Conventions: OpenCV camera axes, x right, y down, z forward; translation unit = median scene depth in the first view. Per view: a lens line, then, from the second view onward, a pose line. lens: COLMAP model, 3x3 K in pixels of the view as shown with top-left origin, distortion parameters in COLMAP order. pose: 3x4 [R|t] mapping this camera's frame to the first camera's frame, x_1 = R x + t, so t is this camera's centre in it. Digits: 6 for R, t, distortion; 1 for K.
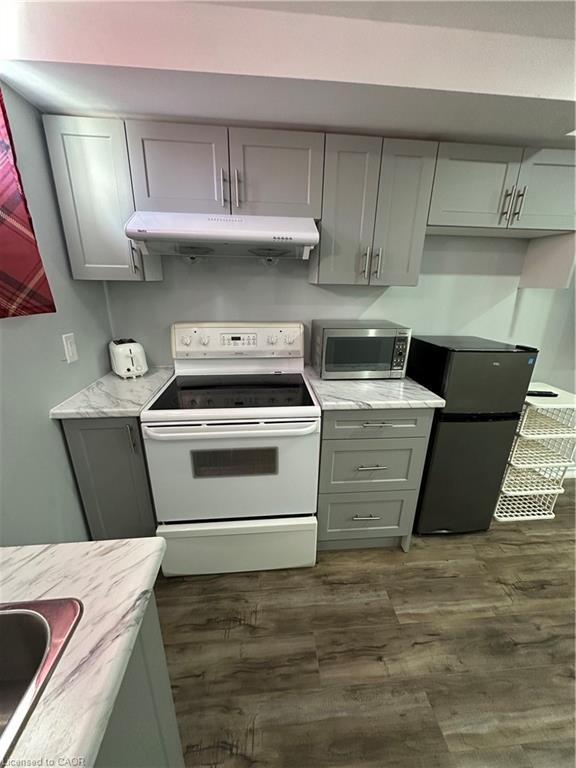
lens RADIAL K [[308.6, 0, 286.2], [0, 308.6, 381.7], [0, 0, 1]] dist [-0.005362, 0.001199]
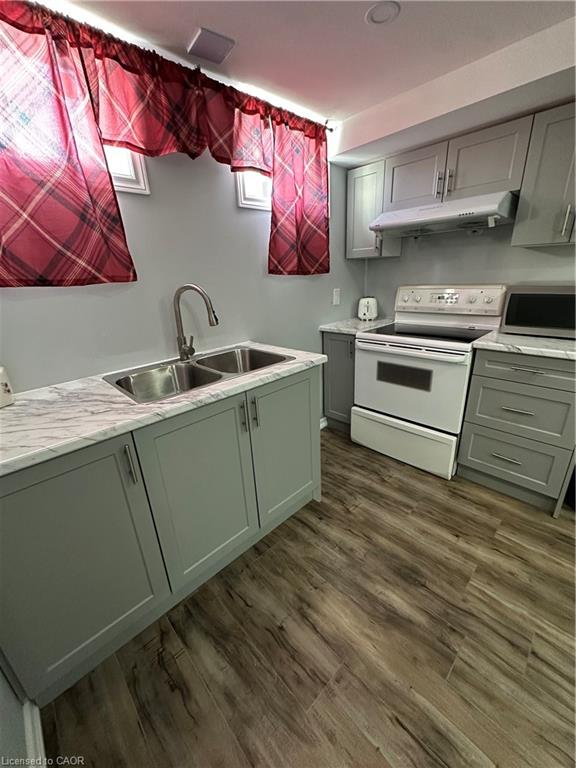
lens RADIAL K [[308.6, 0, 281.1], [0, 308.6, 384.4], [0, 0, 1]] dist [-0.005362, 0.001199]
pose [[0.613447, 0.226854, -0.756452, 0.605187], [-0.197545, 0.971483, 0.131139, 0.222208], [0.764629, 0.068986, 0.640767, -0.396523]]
